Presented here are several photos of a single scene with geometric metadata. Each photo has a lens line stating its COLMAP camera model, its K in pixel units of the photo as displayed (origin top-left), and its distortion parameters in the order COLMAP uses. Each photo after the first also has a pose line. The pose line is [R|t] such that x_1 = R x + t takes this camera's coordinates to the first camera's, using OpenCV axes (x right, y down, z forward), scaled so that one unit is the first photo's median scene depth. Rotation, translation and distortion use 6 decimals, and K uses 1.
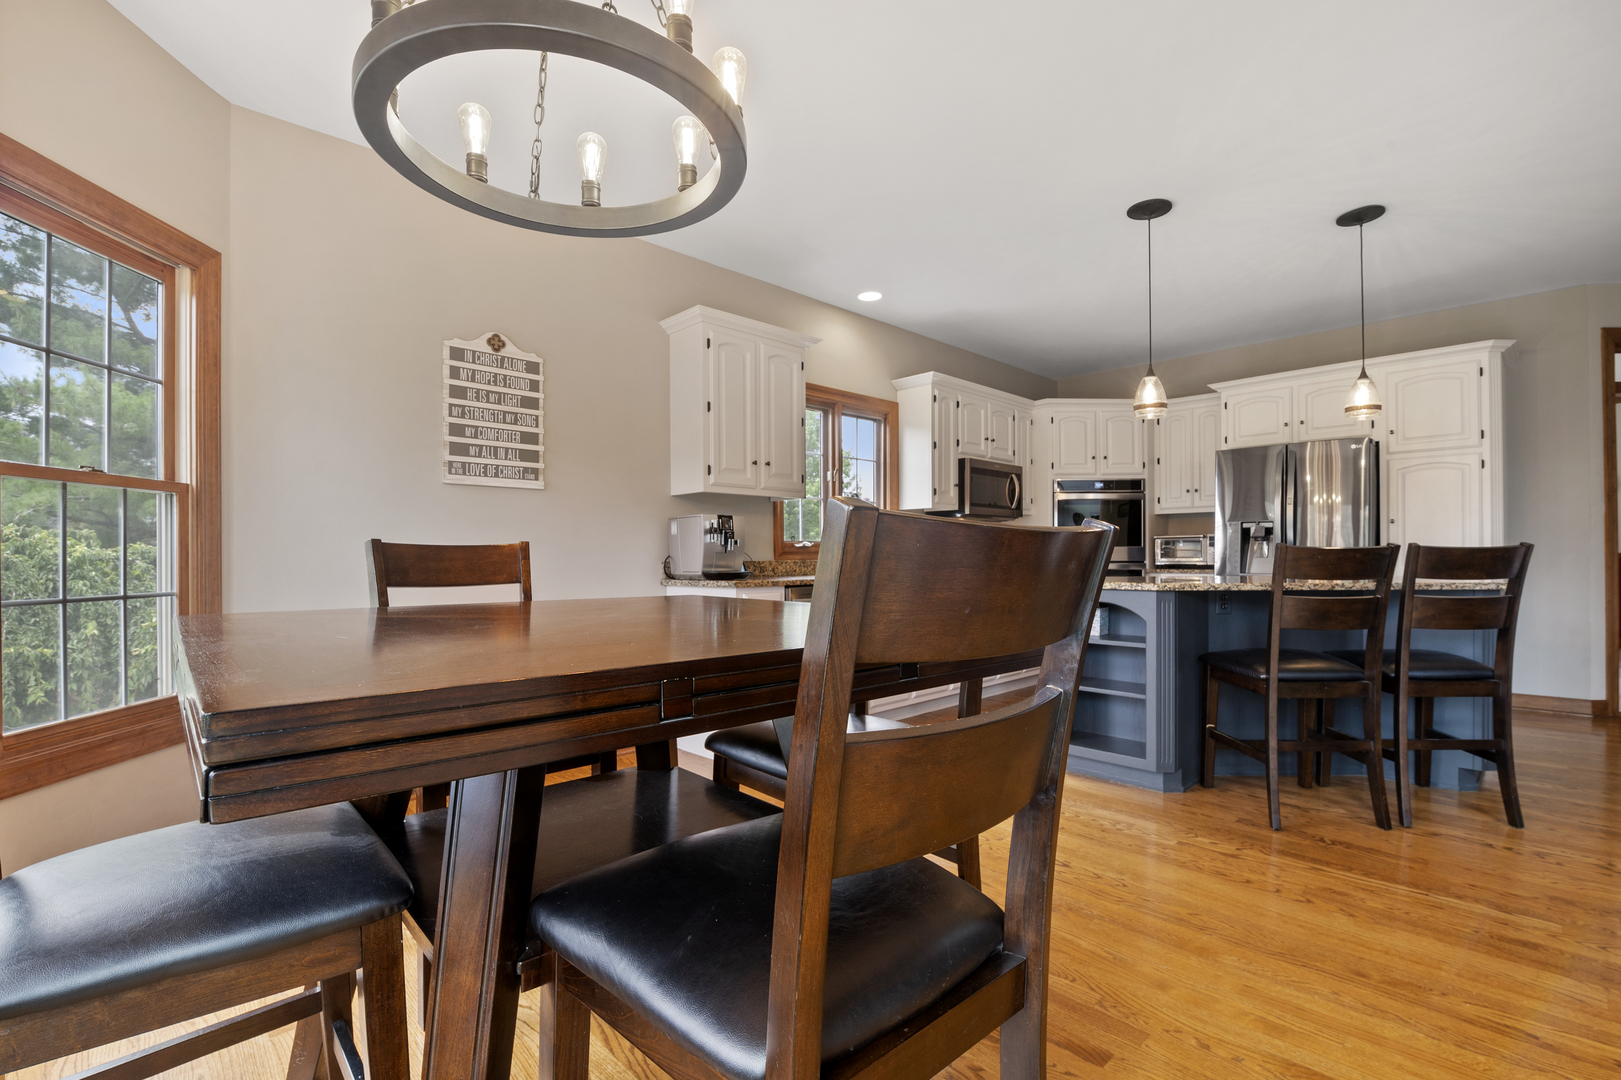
lens RADIAL K [[725.4, 0, 852.3], [0, 725.4, 563.1], [0, 0, 1]] dist [-0.001419, -0.013834]
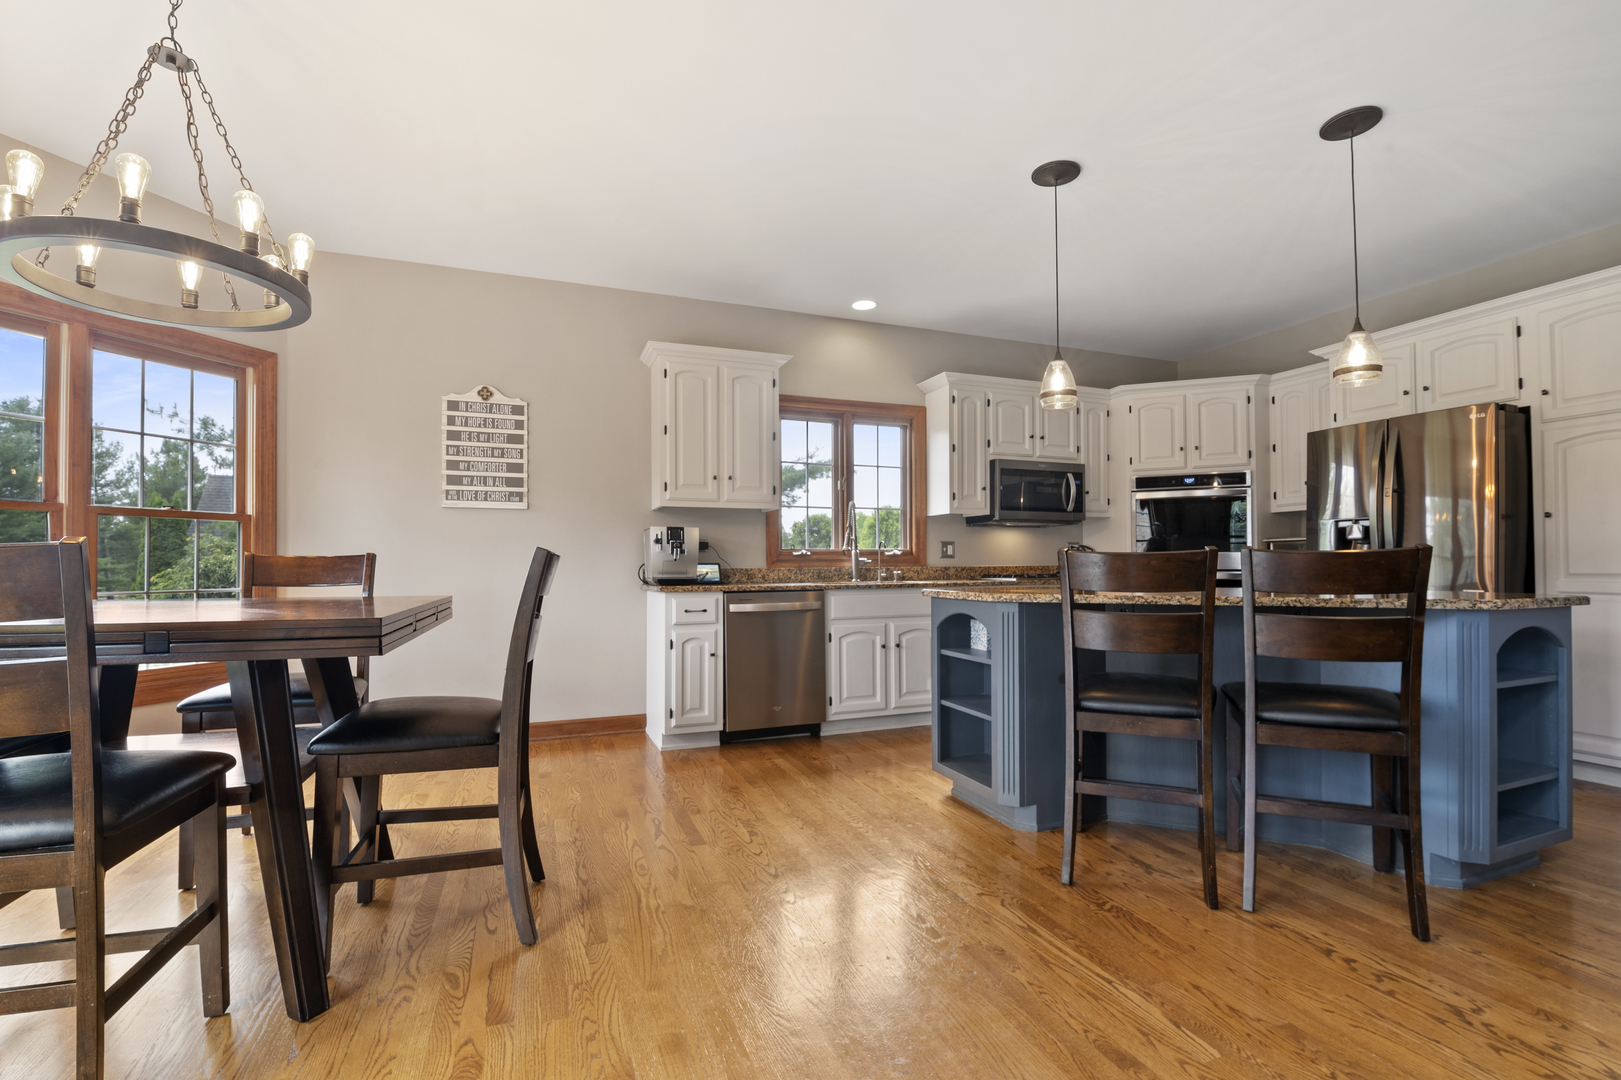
lens RADIAL K [[726.9, 0, 810.6], [0, 726.9, 565.6], [0, 0, 1]] dist [0.000870, -0.016115]
pose [[0.917817, 0.000274, -0.397004, 0.486240], [-0.003341, 0.999970, -0.007035, 0.000199], [0.396990, 0.007784, 0.917790, 0.068080]]
